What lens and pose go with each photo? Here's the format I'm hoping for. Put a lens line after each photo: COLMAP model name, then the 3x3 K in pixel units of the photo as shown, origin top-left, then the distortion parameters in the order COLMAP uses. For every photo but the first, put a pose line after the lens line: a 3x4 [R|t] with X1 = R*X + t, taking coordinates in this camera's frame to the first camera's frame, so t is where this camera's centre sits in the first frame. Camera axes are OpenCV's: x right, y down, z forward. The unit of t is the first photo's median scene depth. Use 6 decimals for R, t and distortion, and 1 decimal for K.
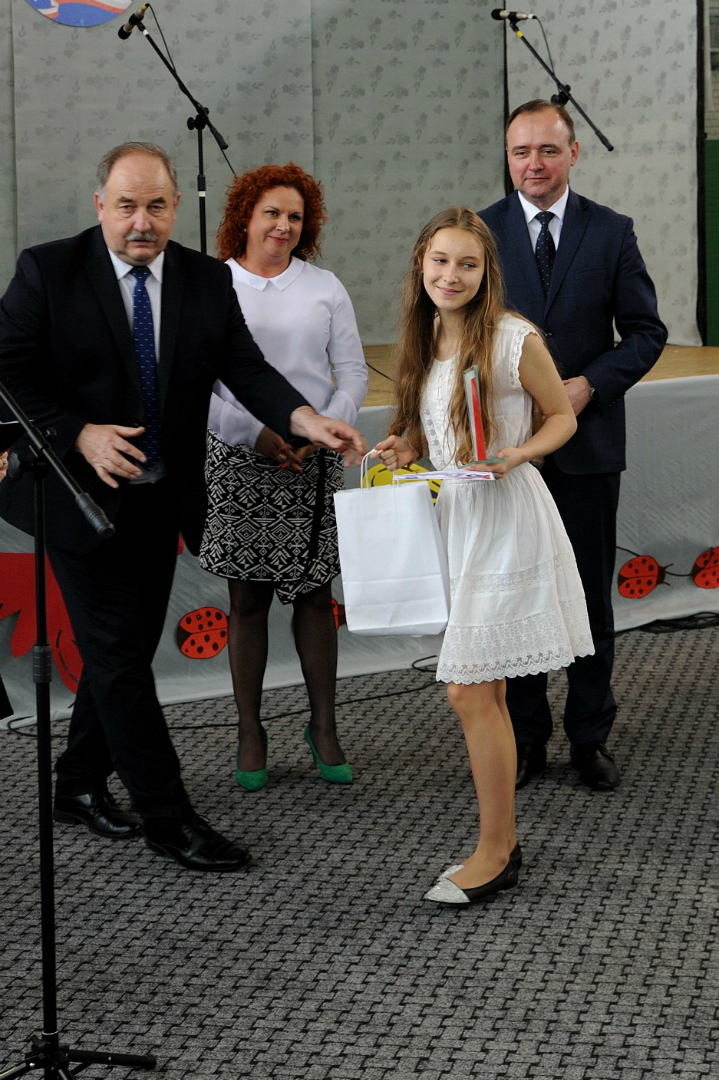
lens RADIAL K [[1960.4, 0, 368.9], [0, 1960.4, 518.9], [0, 0, 1]] dist [0.055502, 0.000000]
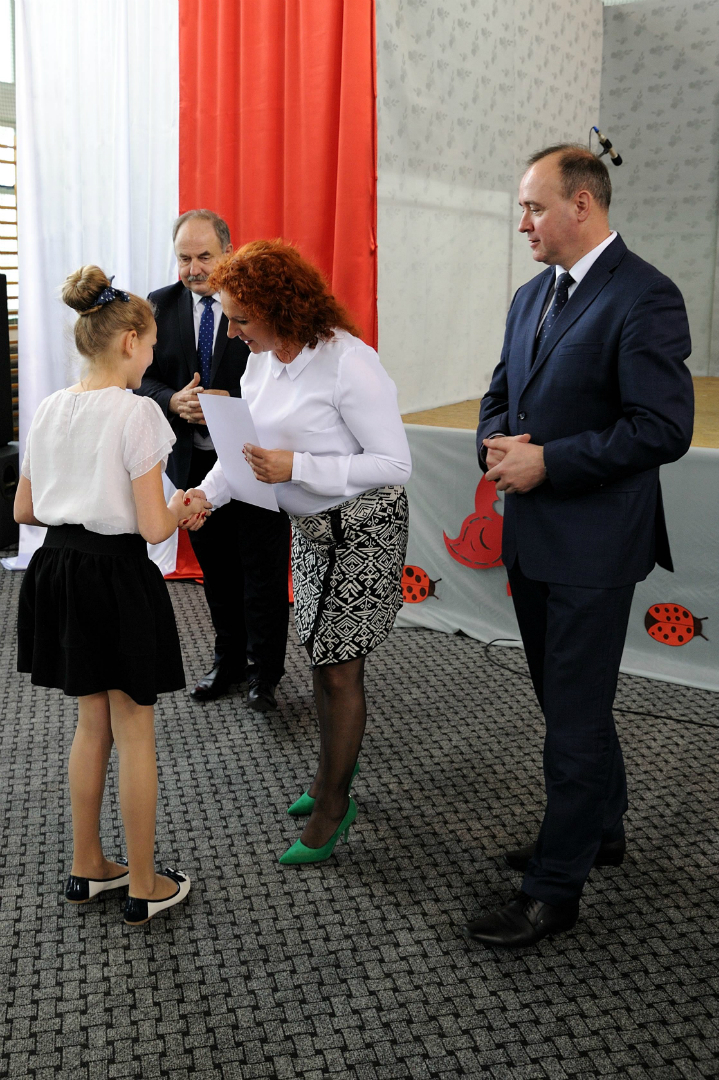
lens RADIAL K [[994.3, 0, 320.4], [0, 994.3, 486.9], [0, 0, 1]] dist [-0.043574, 0.000000]
pose [[0.413715, 0.199345, -0.888314, 0.380161], [-0.132137, 0.978549, 0.158054, -0.099526], [0.900766, 0.051989, 0.431181, 0.605700]]
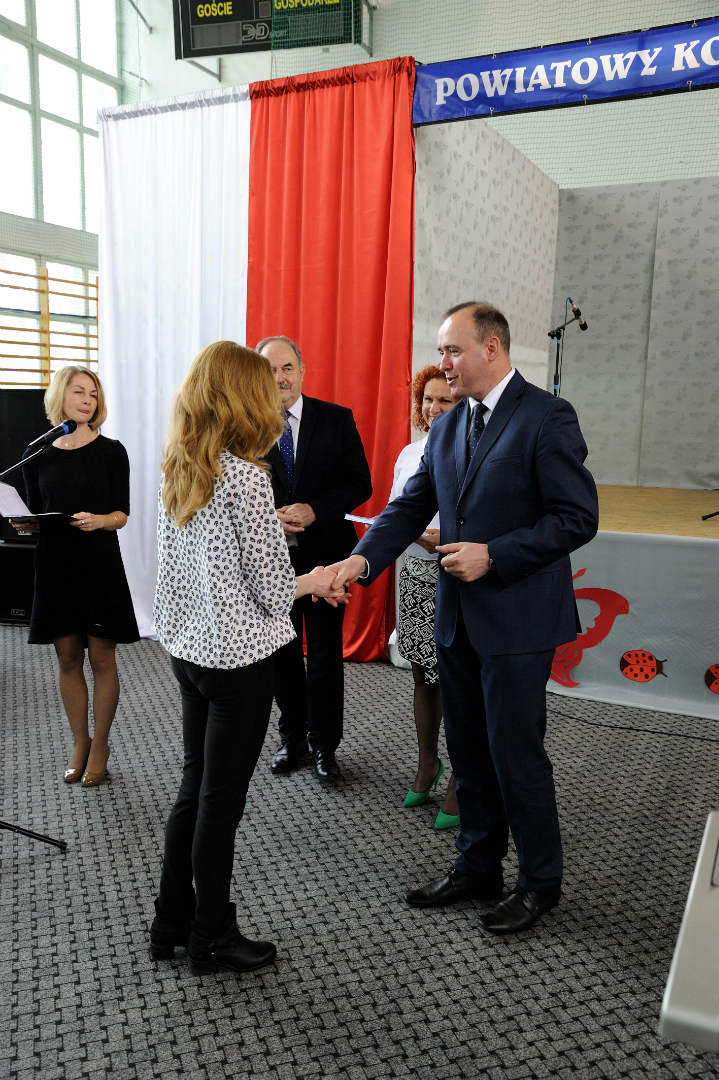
lens RADIAL K [[895.3, 0, 375.2], [0, 895.3, 586.6], [0, 0, 1]] dist [-0.017252, -0.015815]
pose [[0.530817, 0.197236, -0.824216, 0.433042], [-0.149777, 0.979066, 0.137831, -0.082021], [0.834147, 0.050285, 0.549246, 0.460985]]
